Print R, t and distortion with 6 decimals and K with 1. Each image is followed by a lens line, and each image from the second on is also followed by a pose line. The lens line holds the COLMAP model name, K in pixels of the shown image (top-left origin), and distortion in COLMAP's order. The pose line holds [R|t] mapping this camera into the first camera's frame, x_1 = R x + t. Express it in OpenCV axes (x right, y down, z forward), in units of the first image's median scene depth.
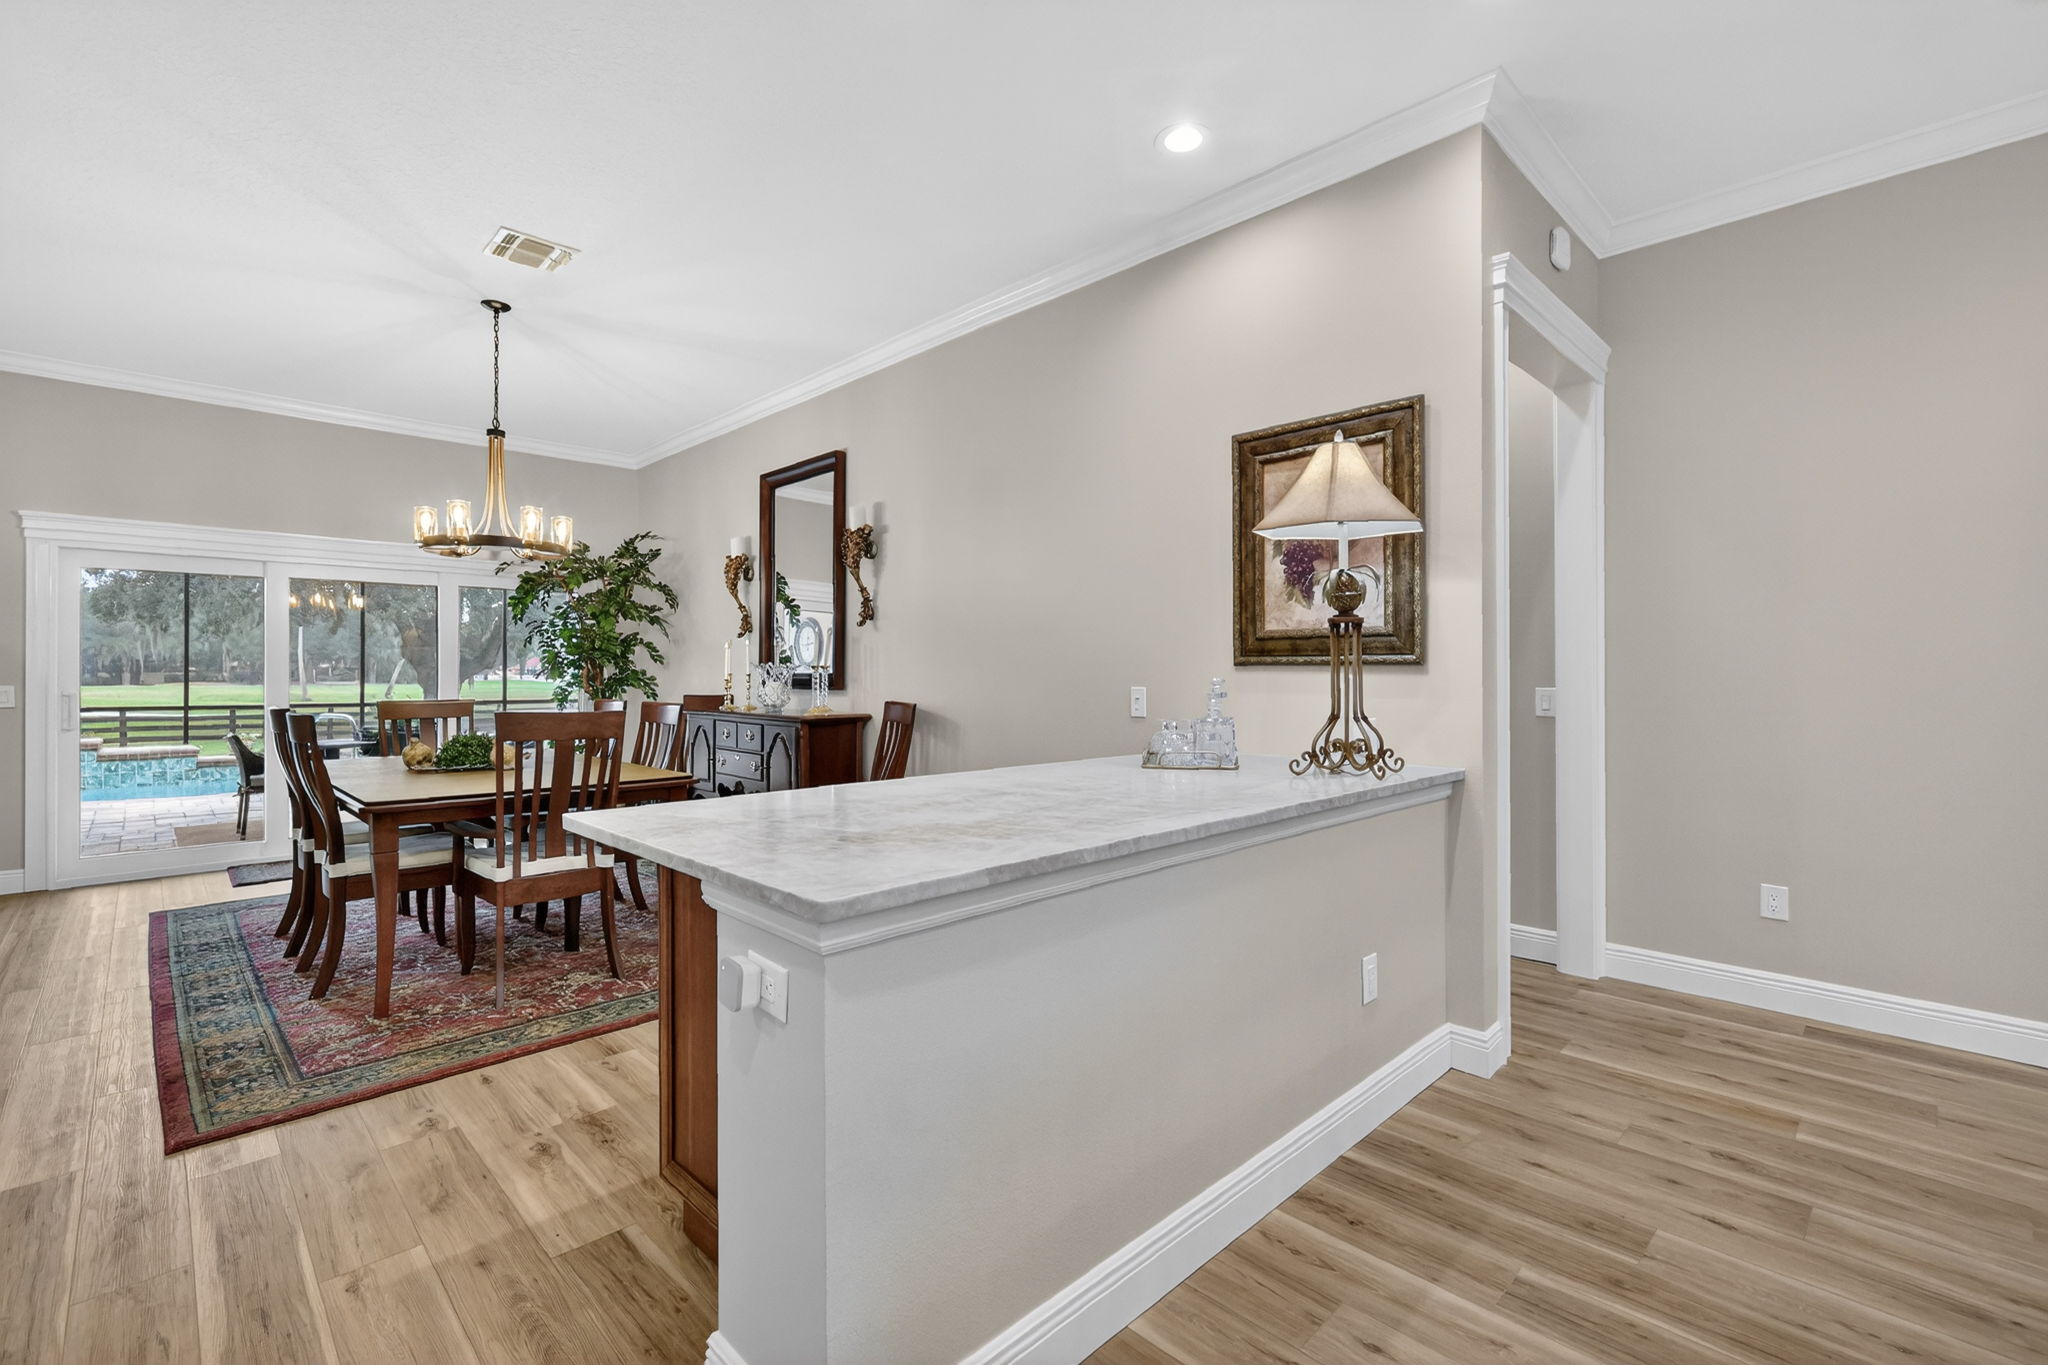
lens RADIAL K [[899.9, 0, 1024.0], [0, 899.9, 682.5], [0, 0, 1]] dist [0.000042, -0.000489]
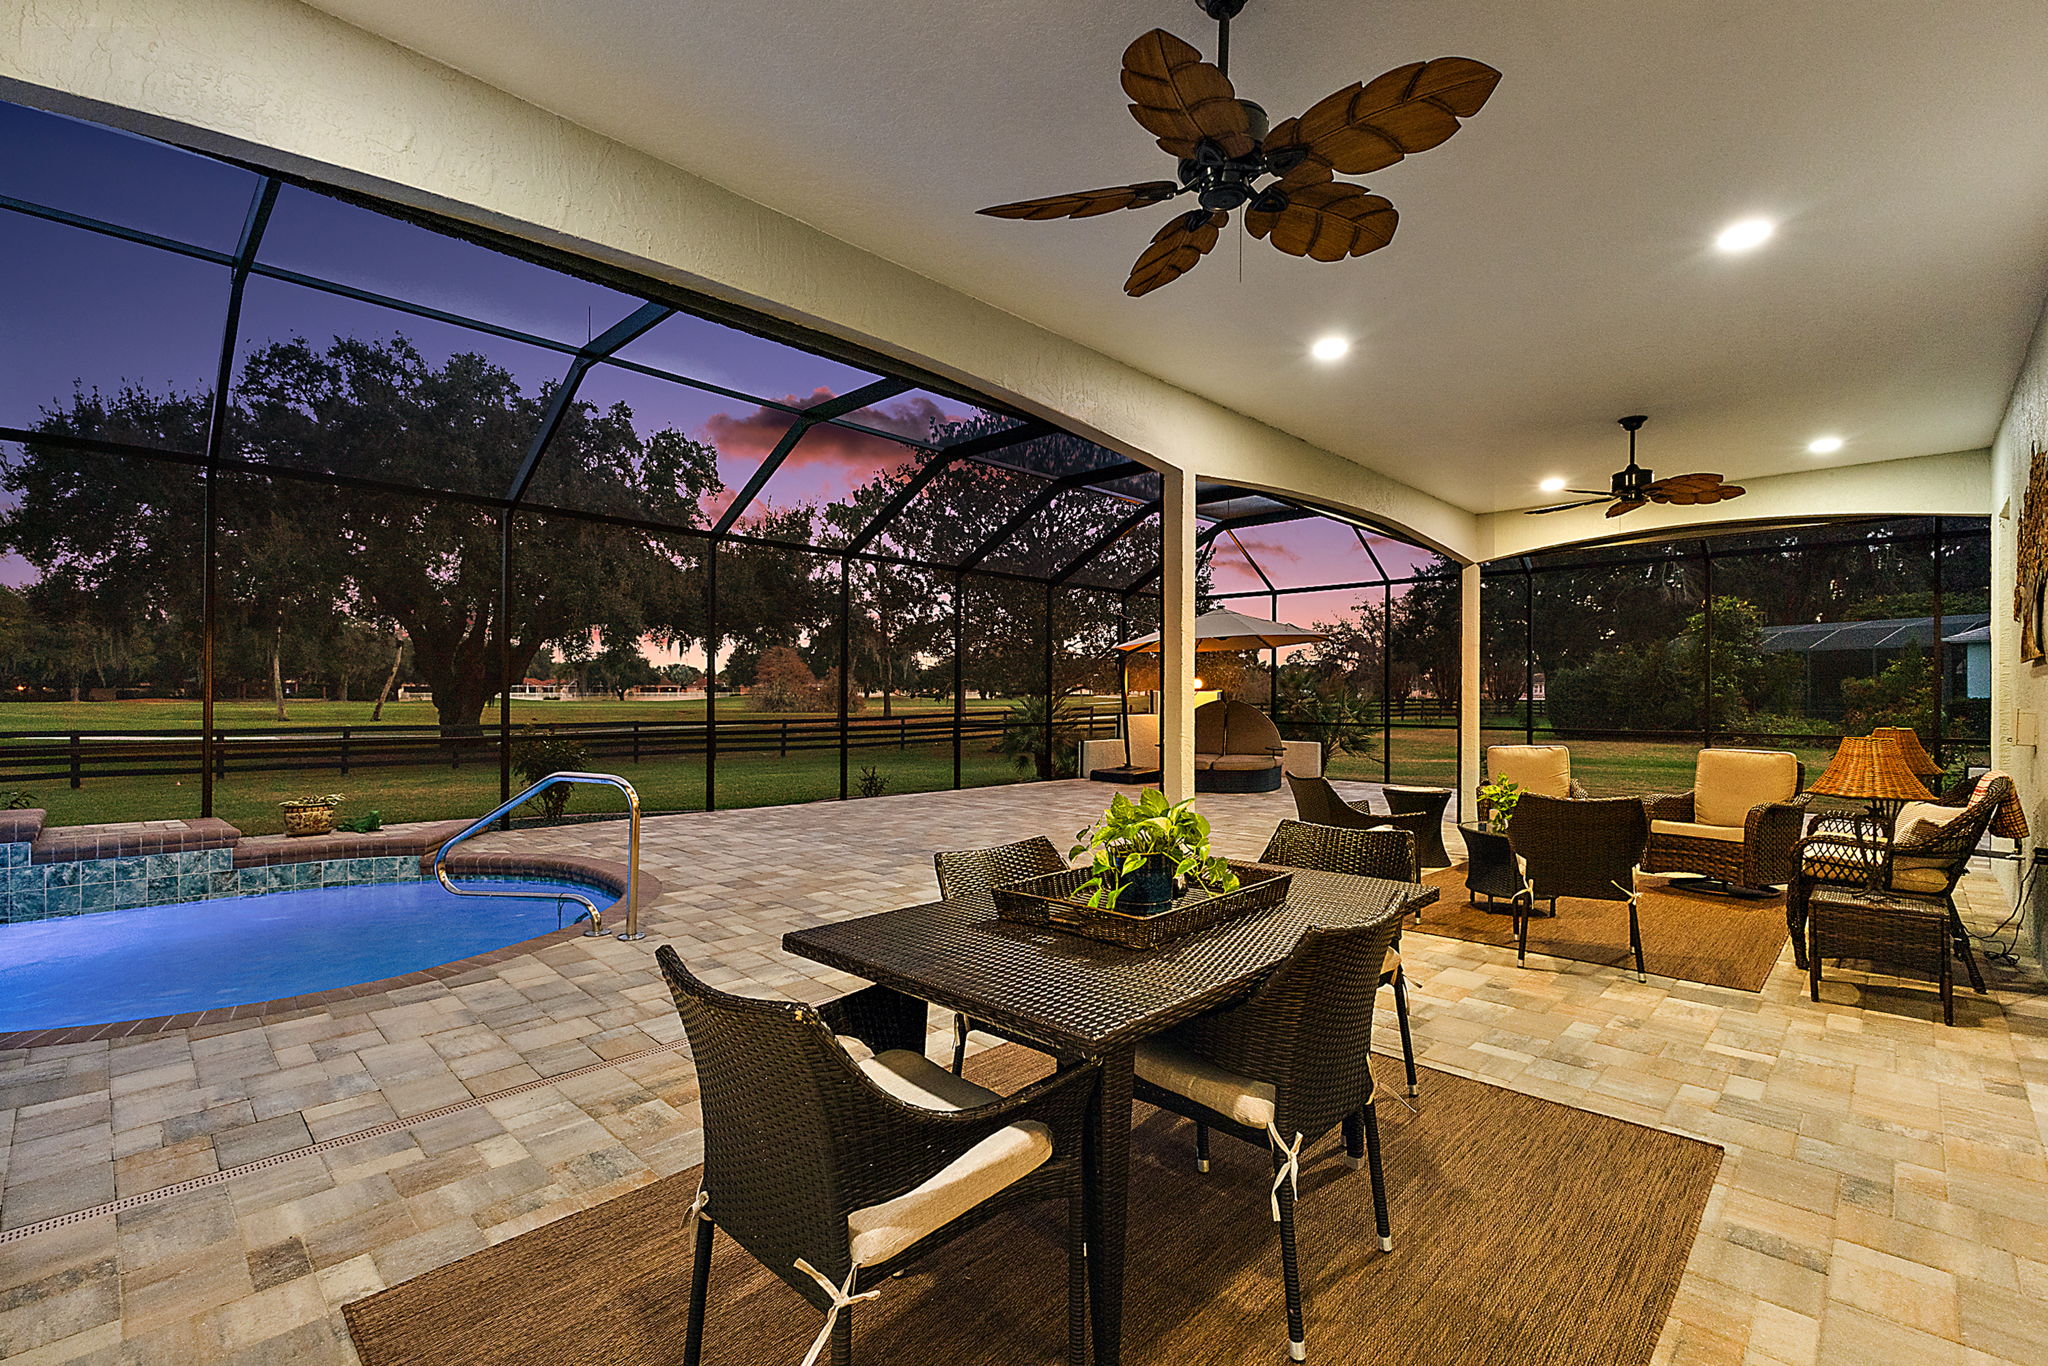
lens RADIAL K [[899.9, 0, 1024.0], [0, 899.9, 683.0], [0, 0, 1]] dist [0.000042, -0.000489]
pose [[0.999543, 0.006765, 0.029455, -0.996624], [-0.006078, 0.999709, -0.023351, -0.002310], [-0.029605, 0.023161, 0.999293, 0.968402]]
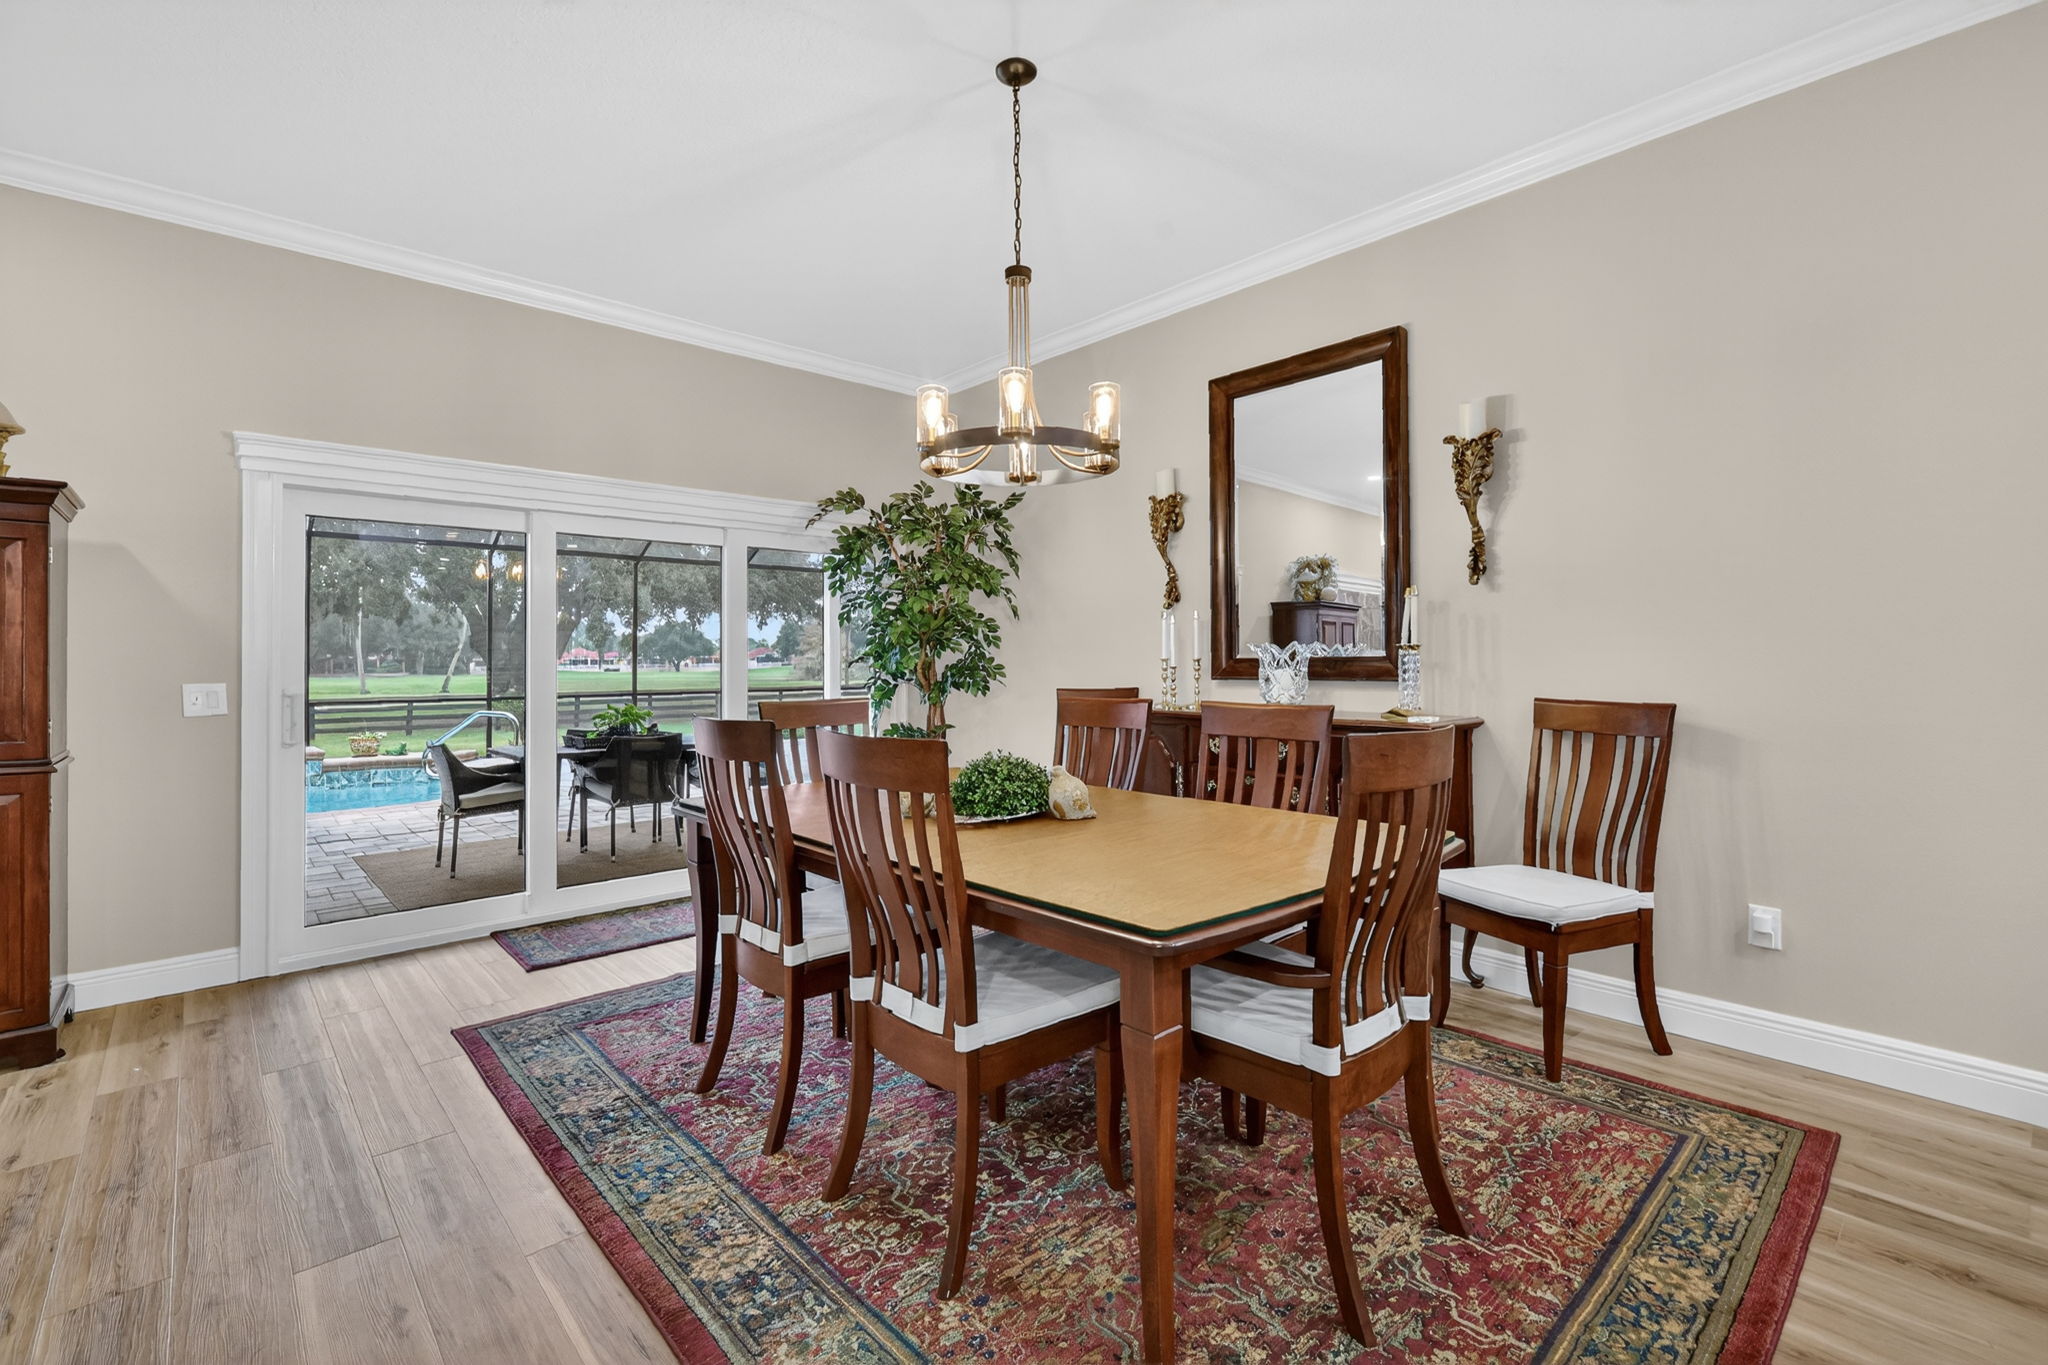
lens RADIAL K [[916.1, 0, 1020.6], [0, 916.1, 653.8], [0, 0, 1]] dist [0.002692, 0.000124]
pose [[0.999148, -0.006111, -0.040823, -0.416596], [0.005357, 0.999813, -0.018562, -0.001052], [0.040929, 0.018328, 0.998994, 0.273954]]
